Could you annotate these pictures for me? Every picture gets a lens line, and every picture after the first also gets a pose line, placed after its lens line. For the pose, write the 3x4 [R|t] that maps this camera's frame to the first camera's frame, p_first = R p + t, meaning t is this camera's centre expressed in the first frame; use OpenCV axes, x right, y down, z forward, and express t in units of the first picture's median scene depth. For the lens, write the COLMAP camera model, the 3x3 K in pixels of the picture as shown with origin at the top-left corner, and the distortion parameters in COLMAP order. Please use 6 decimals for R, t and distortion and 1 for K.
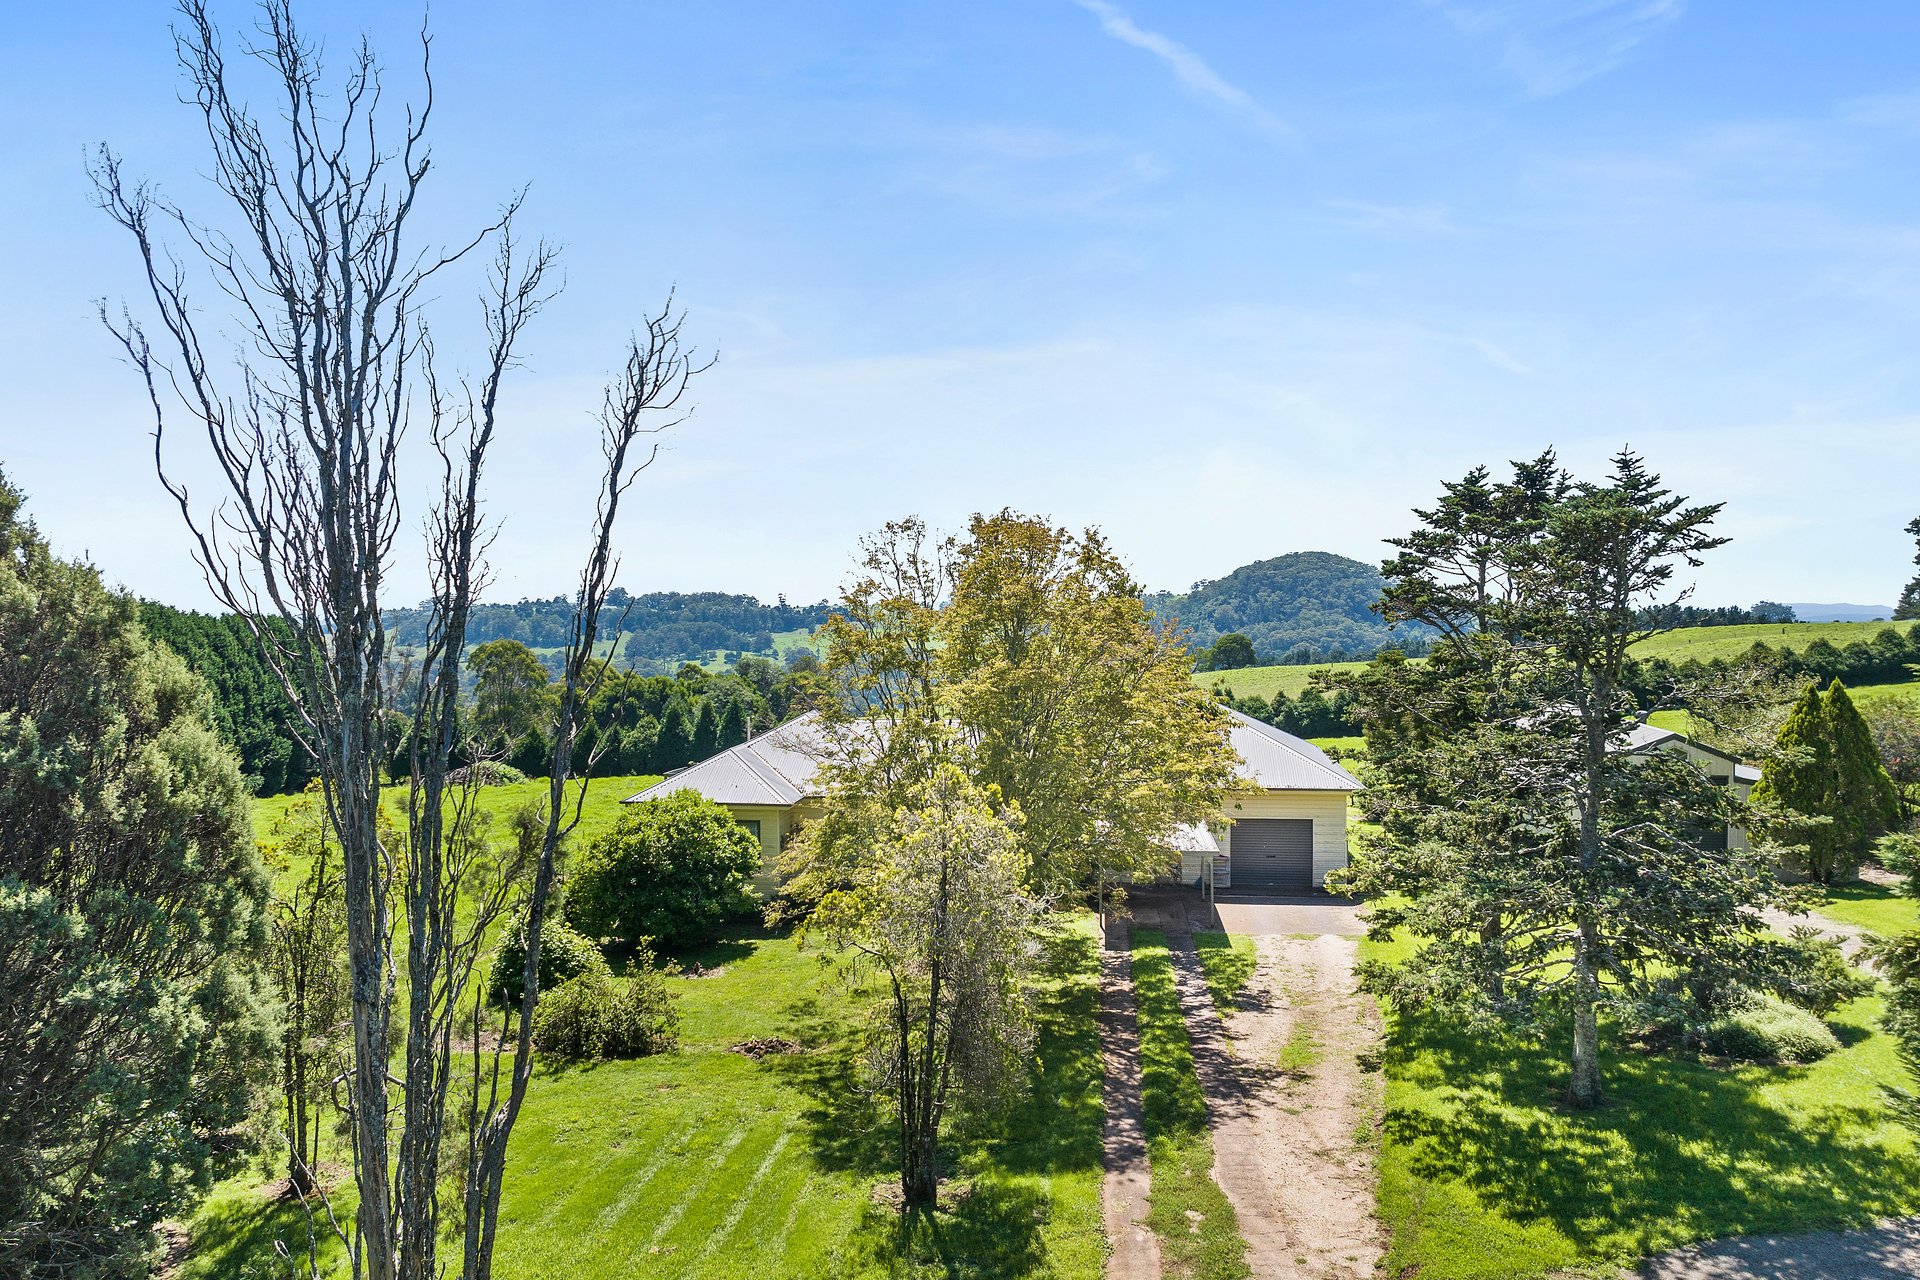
lens RADIAL K [[1299.6, 0, 960.0], [0, 1299.6, 640.0], [0, 0, 1]] dist [-0.062295, 0.005980]
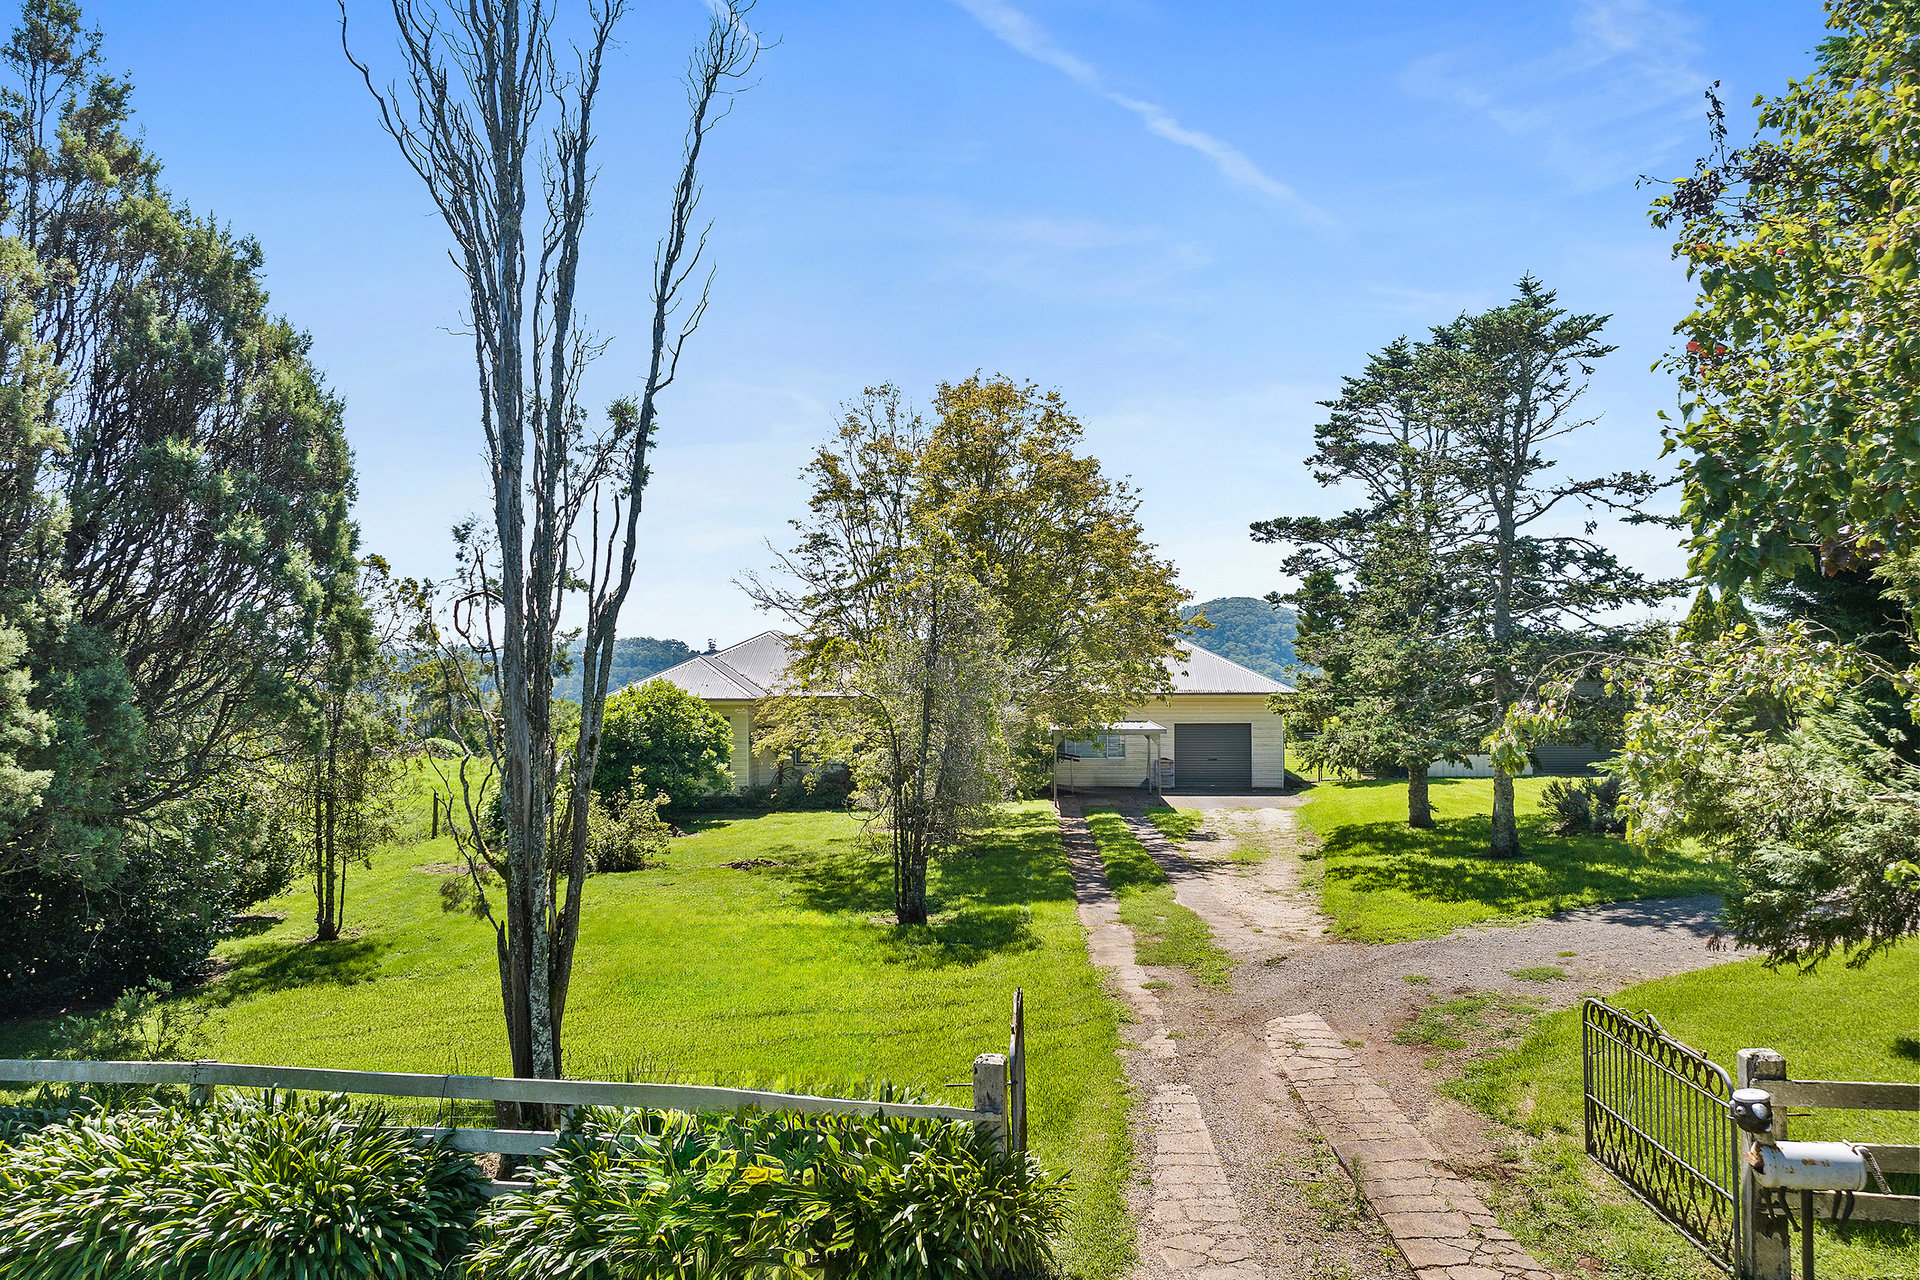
lens RADIAL K [[1291.5, 0, 960.0], [0, 1291.5, 640.0], [0, 0, 1]] dist [-0.058996, 0.002317]
pose [[0.998658, 0.002460, 0.051734, -0.033416], [-0.001057, 0.999632, -0.027121, 0.156354], [-0.051782, 0.027029, 0.998293, -0.076852]]
